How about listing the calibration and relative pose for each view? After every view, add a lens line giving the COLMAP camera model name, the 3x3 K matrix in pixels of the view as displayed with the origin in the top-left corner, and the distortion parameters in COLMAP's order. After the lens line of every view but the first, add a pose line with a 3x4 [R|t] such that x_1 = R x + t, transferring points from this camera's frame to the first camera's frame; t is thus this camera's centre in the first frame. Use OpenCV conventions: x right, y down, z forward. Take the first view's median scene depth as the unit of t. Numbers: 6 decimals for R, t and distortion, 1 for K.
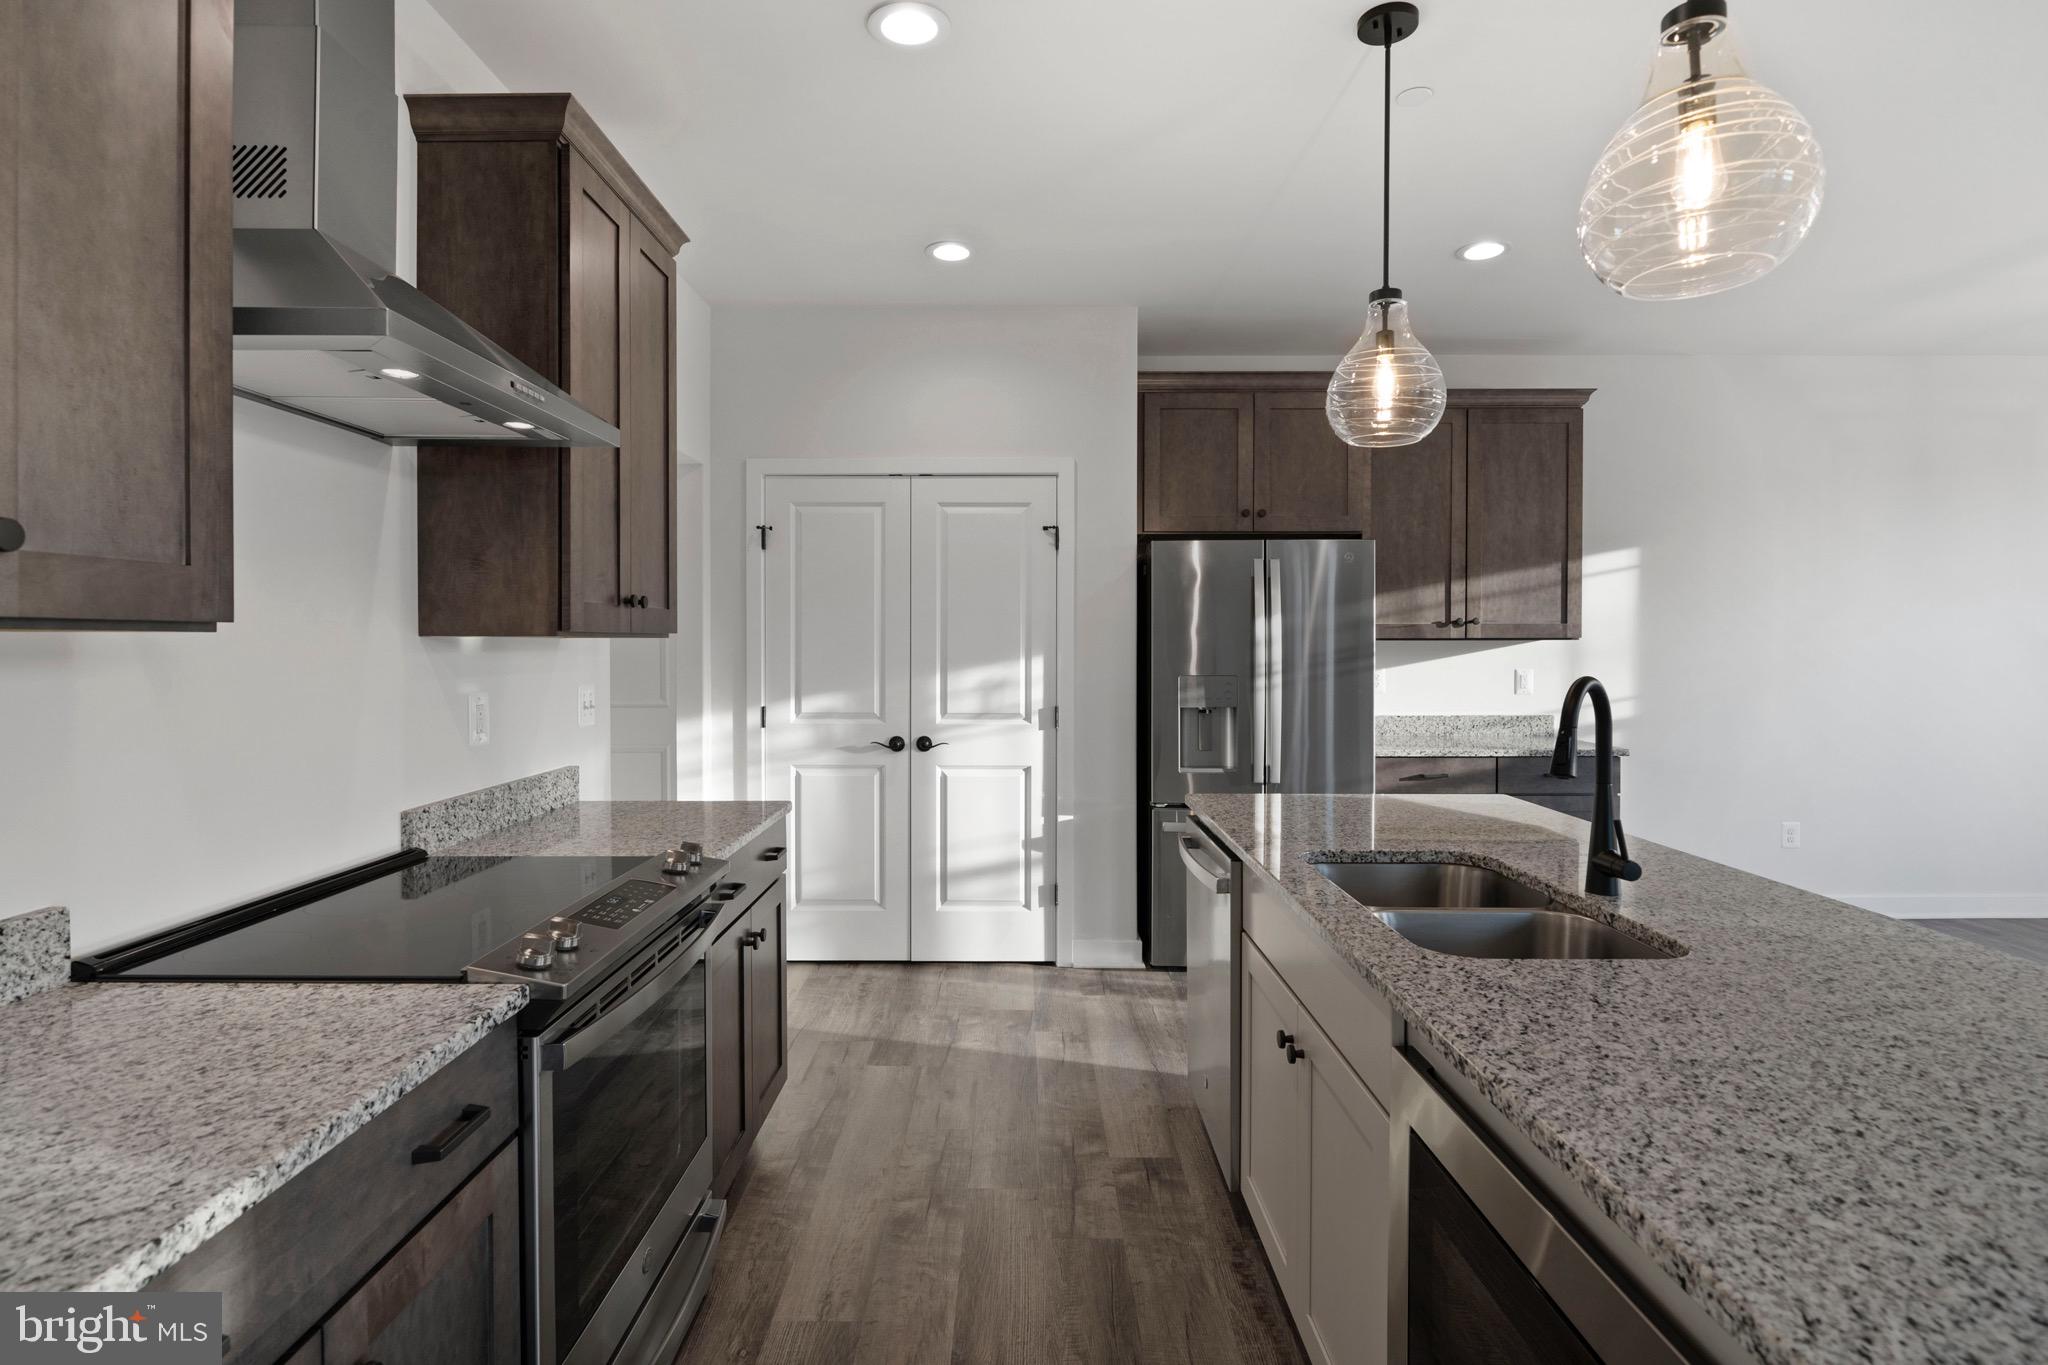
lens RADIAL K [[1004.3, 0, 1001.6], [0, 1004.3, 648.1], [0, 0, 1]] dist [-0.010866, -0.001263]
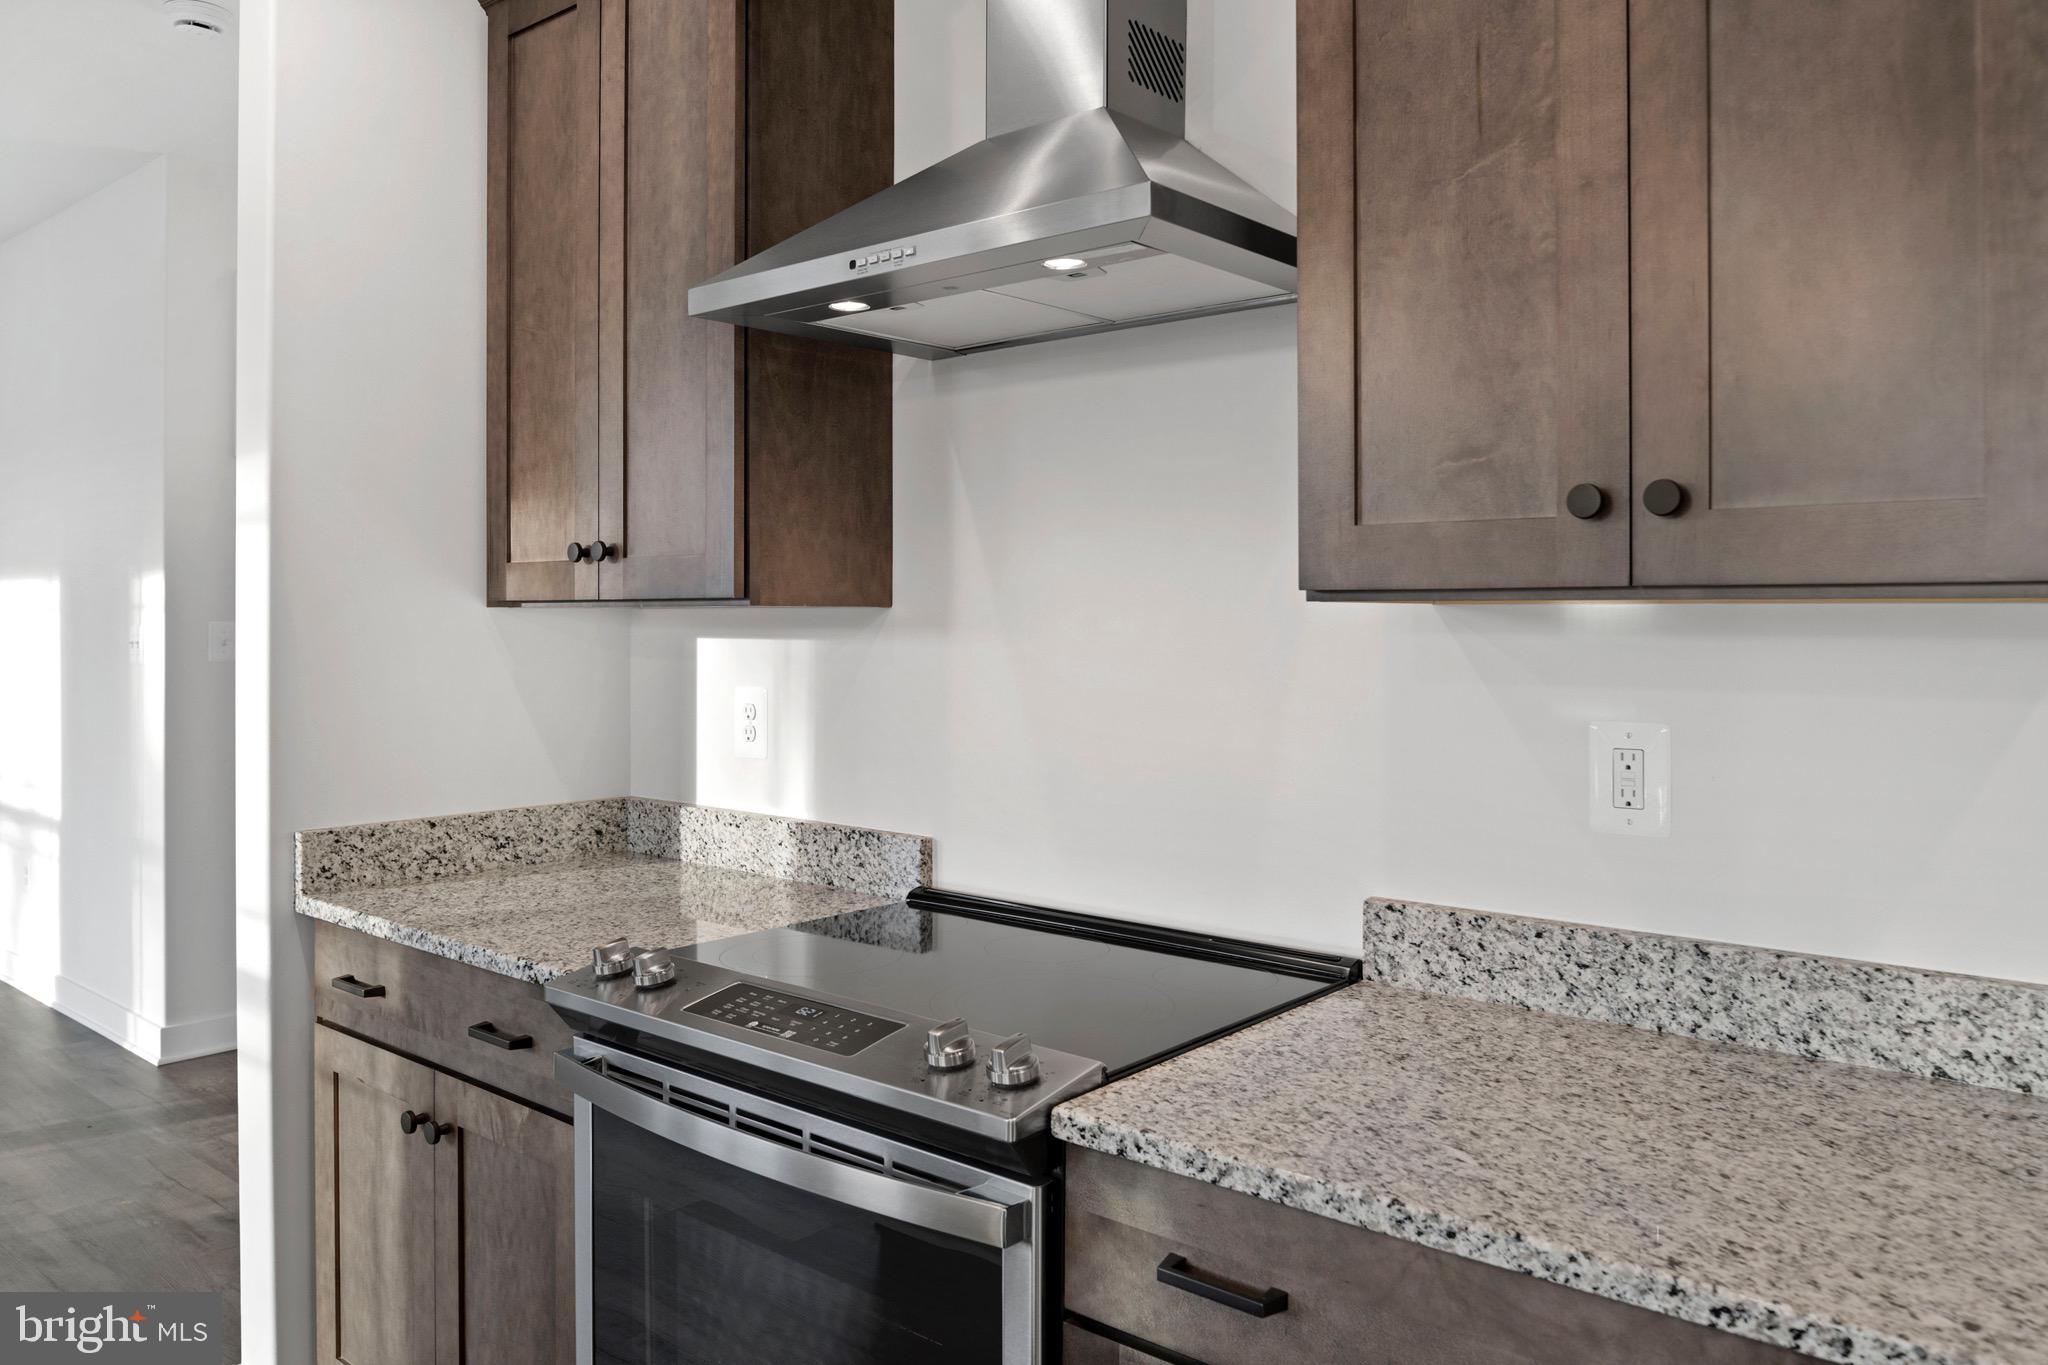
lens RADIAL K [[1403.6, 0, 1030.6], [0, 1403.6, 636.6], [0, 0, 1]] dist [-0.002003, -0.003428]
pose [[-0.623046, 0.011100, -0.782106, 0.097011], [-0.000636, 0.999892, 0.014697, -0.003284], [0.782185, 0.009654, -0.622972, 0.690078]]
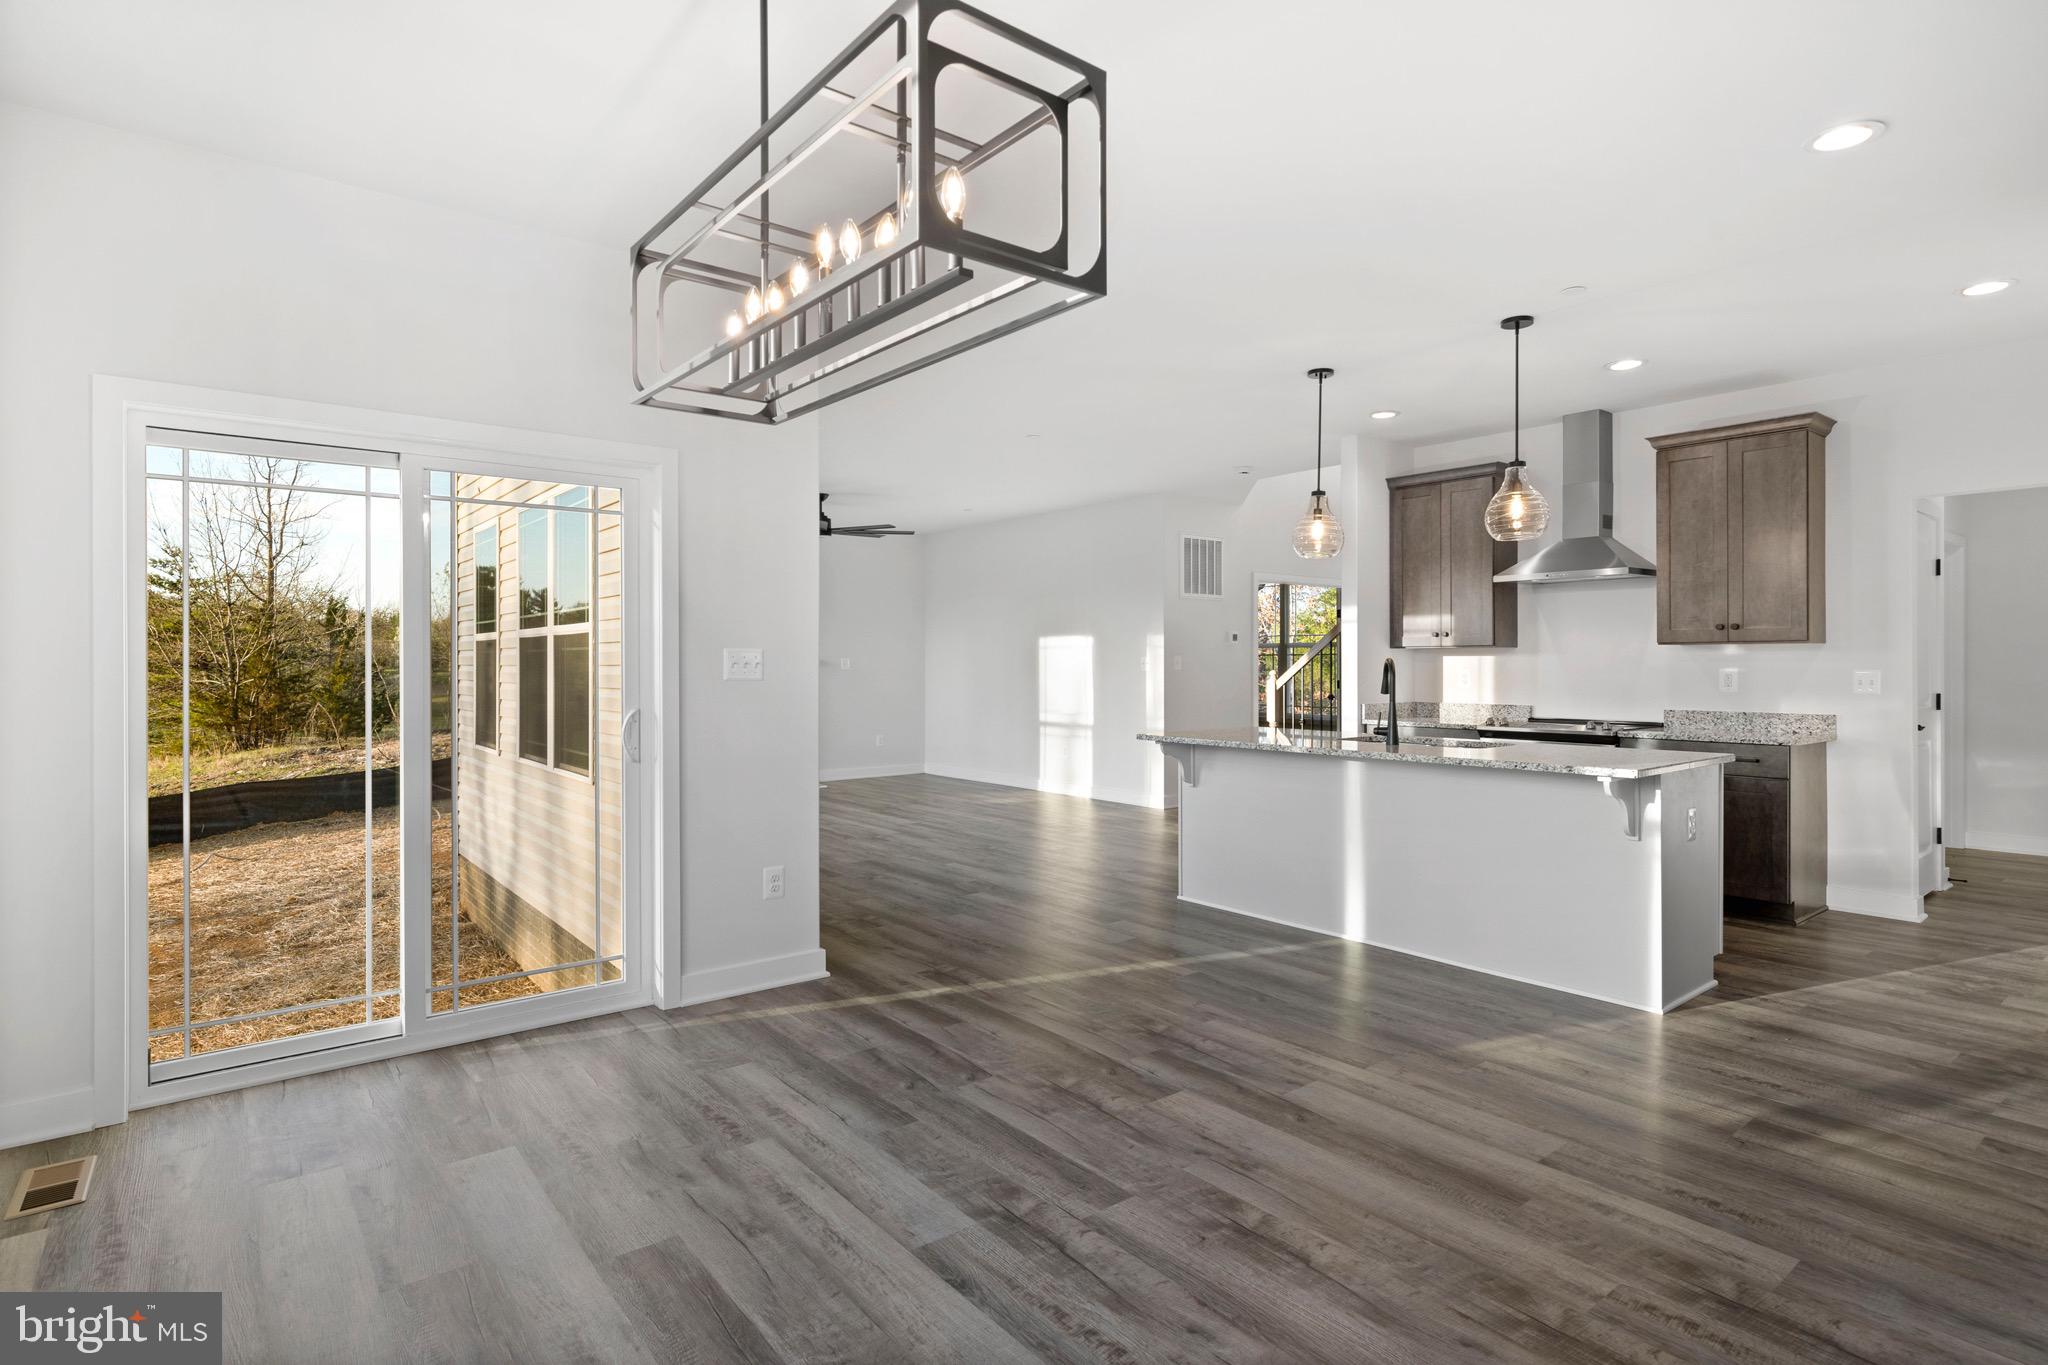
lens RADIAL K [[1002.6, 0, 1034.8], [0, 1002.6, 667.2], [0, 0, 1]] dist [0.002008, 0.000306]
pose [[-0.772823, 0.000090, -0.634622, 1.256977], [-0.002817, 0.999990, 0.003572, 0.020659], [0.634616, 0.004548, -0.772814, 1.025458]]
